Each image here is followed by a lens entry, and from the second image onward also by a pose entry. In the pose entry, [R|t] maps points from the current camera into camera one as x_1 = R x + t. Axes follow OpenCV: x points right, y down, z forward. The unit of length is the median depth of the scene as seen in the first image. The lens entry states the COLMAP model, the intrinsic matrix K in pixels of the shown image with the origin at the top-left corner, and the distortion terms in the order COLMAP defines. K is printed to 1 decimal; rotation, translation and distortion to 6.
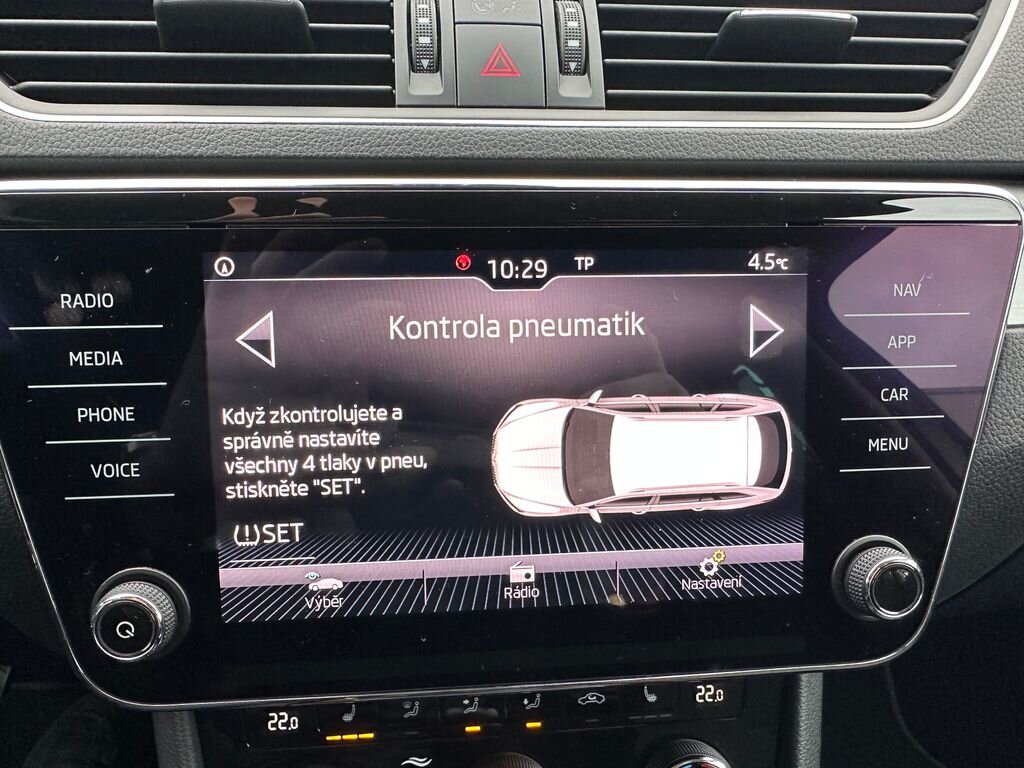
lens RADIAL K [[730.7, 0, 483.1], [0, 730.7, 433.9], [0, 0, 1]] dist [-0.007394, 0.002246]
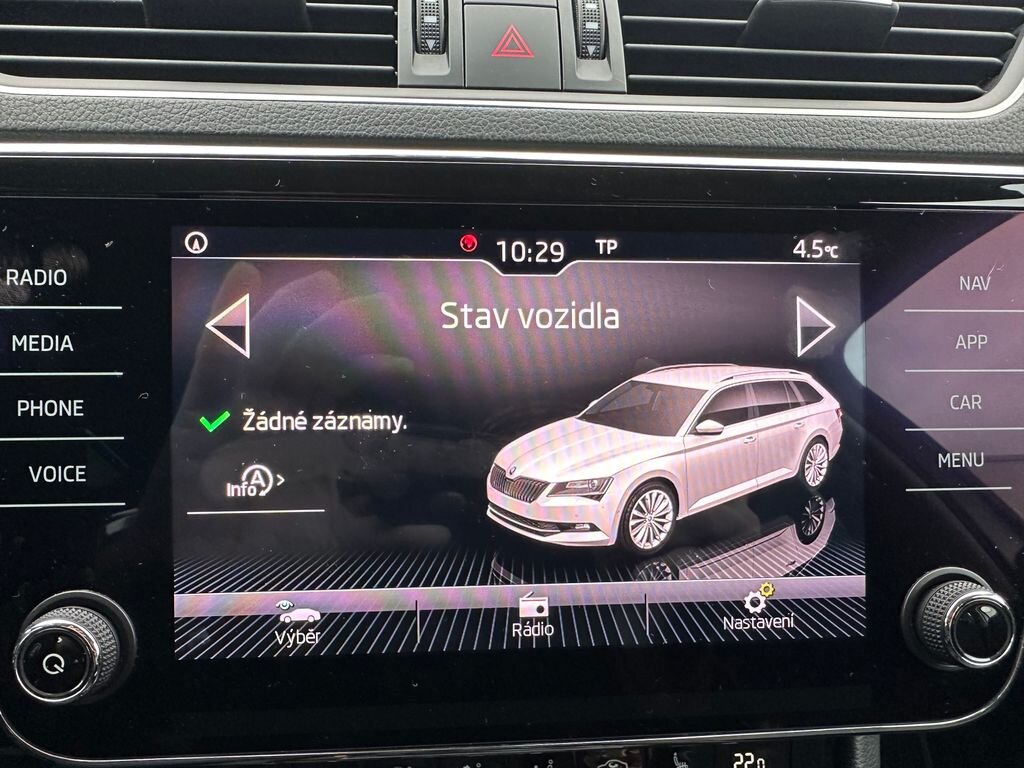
lens RADIAL K [[730.7, 0, 483.1], [0, 730.7, 433.9], [0, 0, 1]] dist [-0.007394, 0.002246]
pose [[0.999889, 0.010719, -0.010374, 0.001612], [-0.011643, 0.995554, -0.093475, 0.073031], [0.009326, 0.093586, 0.995568, 0.143217]]
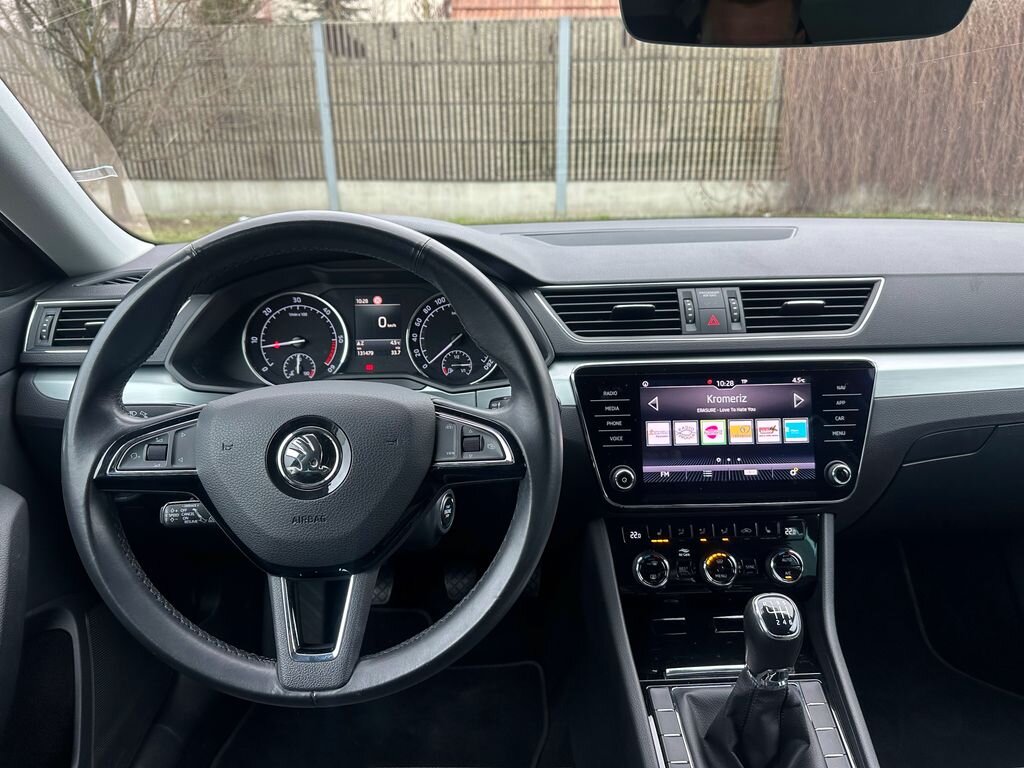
lens RADIAL K [[724.7, 0, 514.9], [0, 724.7, 387.6], [0, 0, 1]] dist [0.075897, -0.127931]
pose [[0.997485, -0.007066, -0.070524, -0.713343], [-0.002949, 0.990020, -0.140898, 0.294767], [0.070816, 0.140751, 0.987509, -2.538892]]
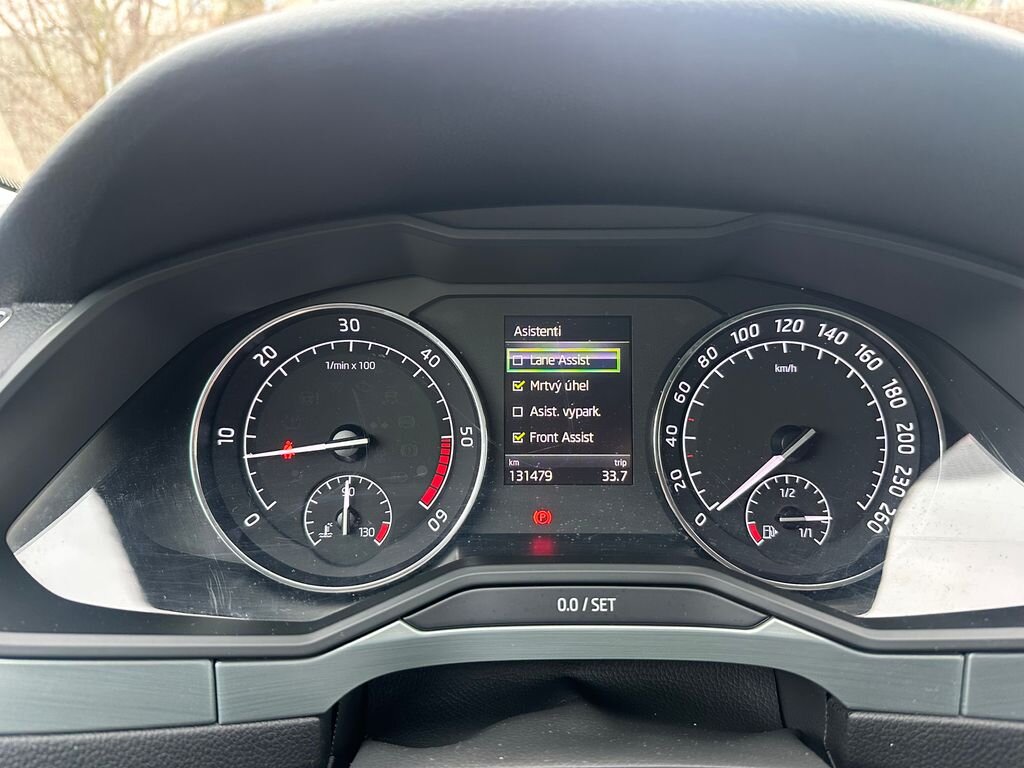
lens RADIAL K [[738.5, 0, 510.0], [0, 738.5, 368.4], [0, 0, 1]] dist [0.076689, -0.134270]
pose [[0.995878, 0.011877, -0.089918, -1.739813], [-0.029303, 0.980355, -0.195050, -0.383871], [0.085835, 0.196881, 0.976663, -0.115195]]
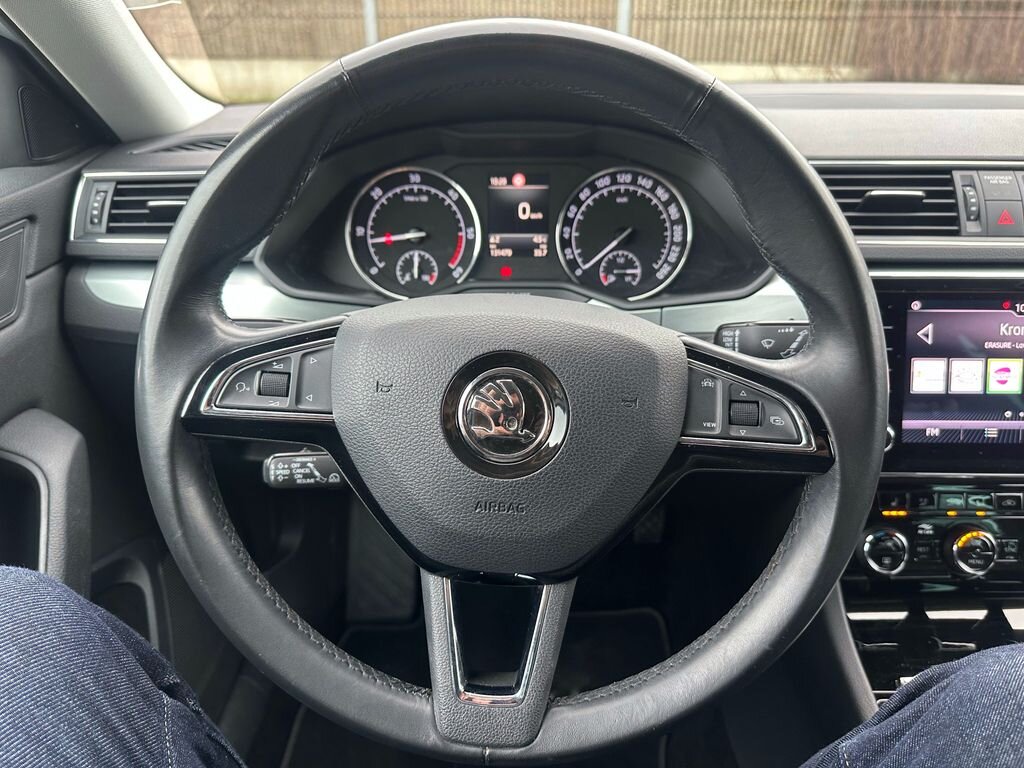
lens RADIAL K [[731.0, 0, 511.1], [0, 731.0, 395.8], [0, 0, 1]] dist [0.081313, -0.144746]
pose [[0.991587, 0.036818, -0.124099, -1.375366], [-0.036411, 0.999321, 0.005548, 0.128133], [0.124219, -0.000983, 0.992254, -1.722810]]
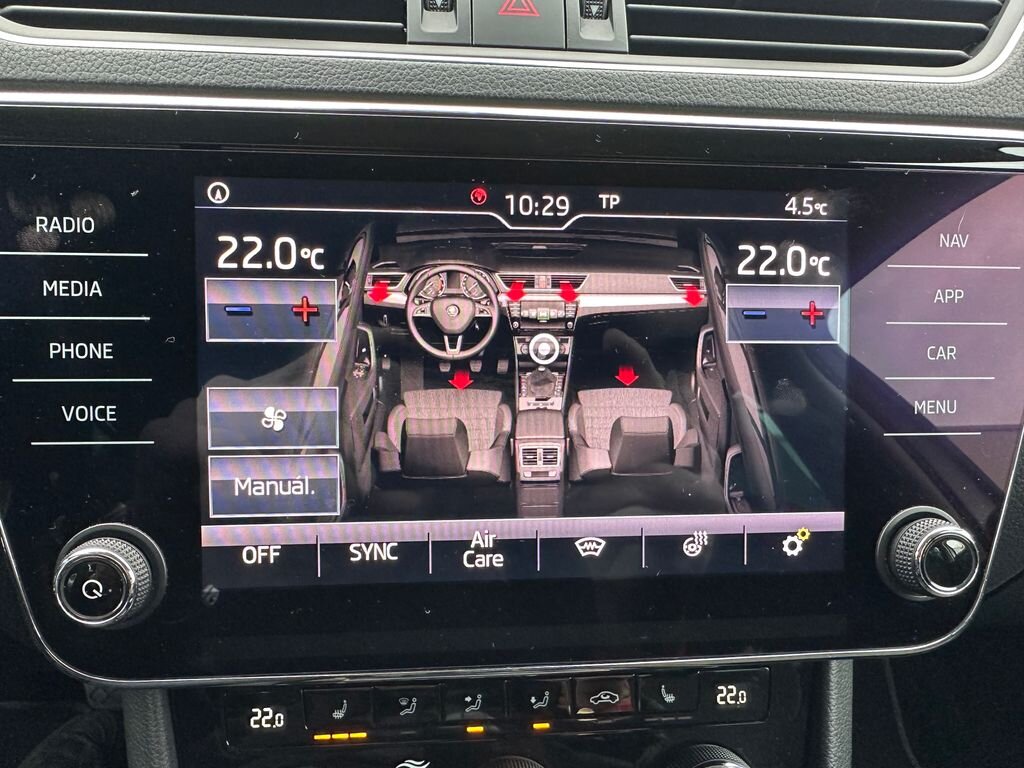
lens RADIAL K [[730.7, 0, 483.1], [0, 730.7, 433.9], [0, 0, 1]] dist [-0.007394, 0.002246]
pose [[0.999822, 0.015414, 0.010839, -0.026230], [-0.014867, 0.998696, -0.048845, 0.105653], [-0.011578, 0.048676, 0.998748, 0.092006]]
